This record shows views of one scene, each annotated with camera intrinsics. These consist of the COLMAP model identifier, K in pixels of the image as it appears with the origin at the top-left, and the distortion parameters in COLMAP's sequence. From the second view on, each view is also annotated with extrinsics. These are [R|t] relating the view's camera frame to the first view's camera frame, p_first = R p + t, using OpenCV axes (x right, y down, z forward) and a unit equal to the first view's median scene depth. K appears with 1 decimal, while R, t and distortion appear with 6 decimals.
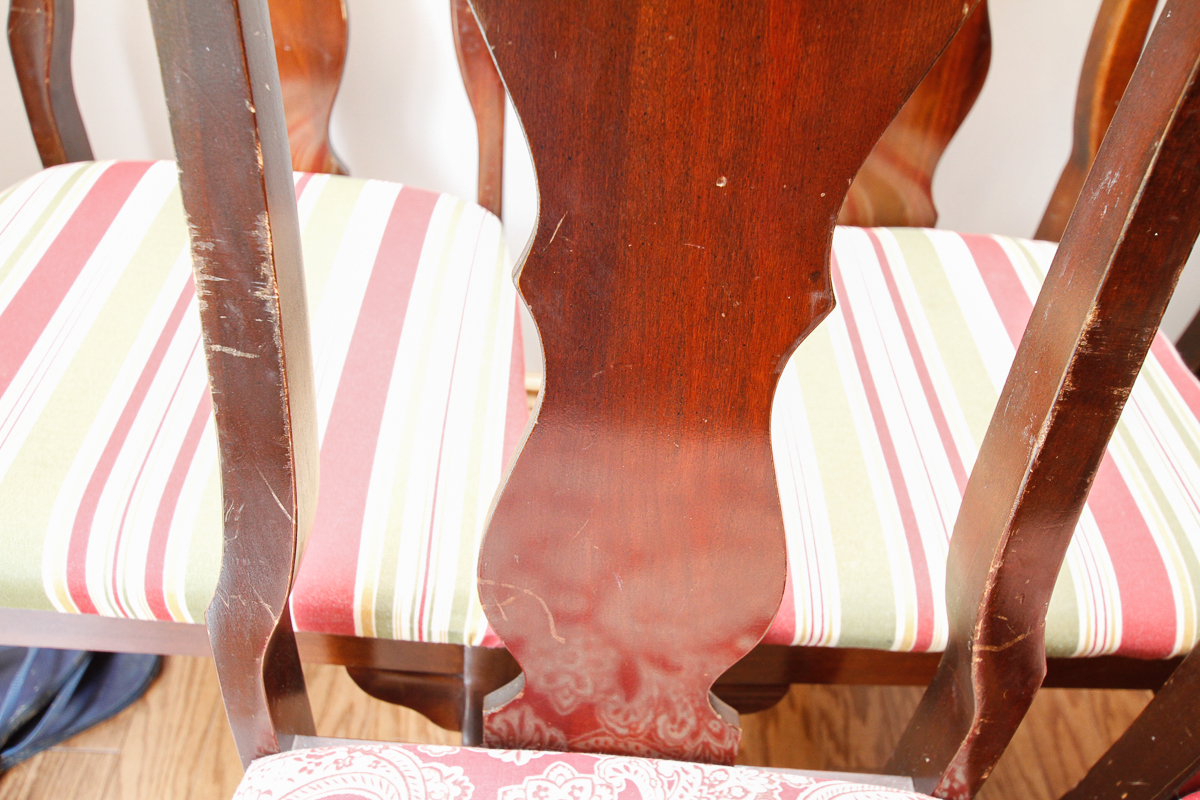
lens RADIAL K [[1029.8, 0, 602.0], [0, 1029.8, 410.1], [0, 0, 1]] dist [-0.005252, 0.038313]
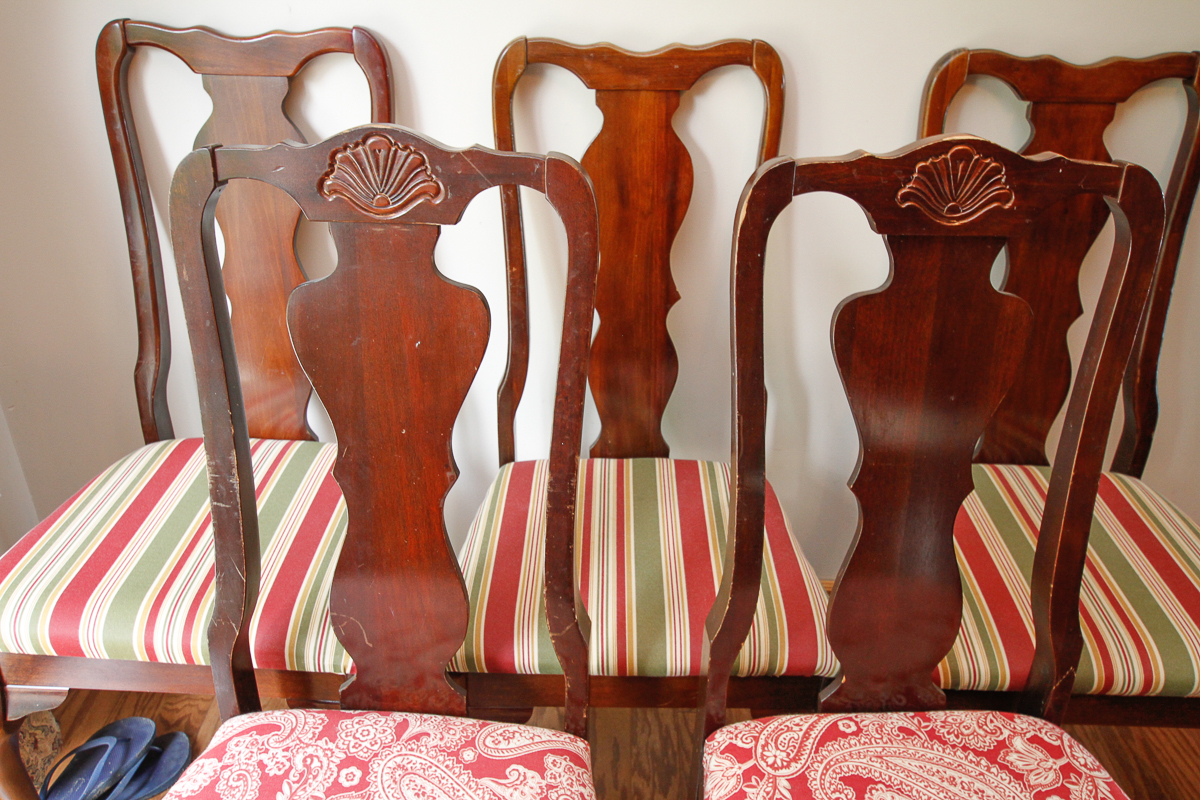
lens RADIAL K [[1029.8, 0, 602.8], [0, 1029.8, 410.0], [0, 0, 1]] dist [-0.005252, 0.038313]
pose [[0.997801, -0.044320, -0.049284, 0.509738], [0.030356, 0.966564, -0.254624, 0.279095], [0.058921, 0.252568, 0.965783, -1.037118]]
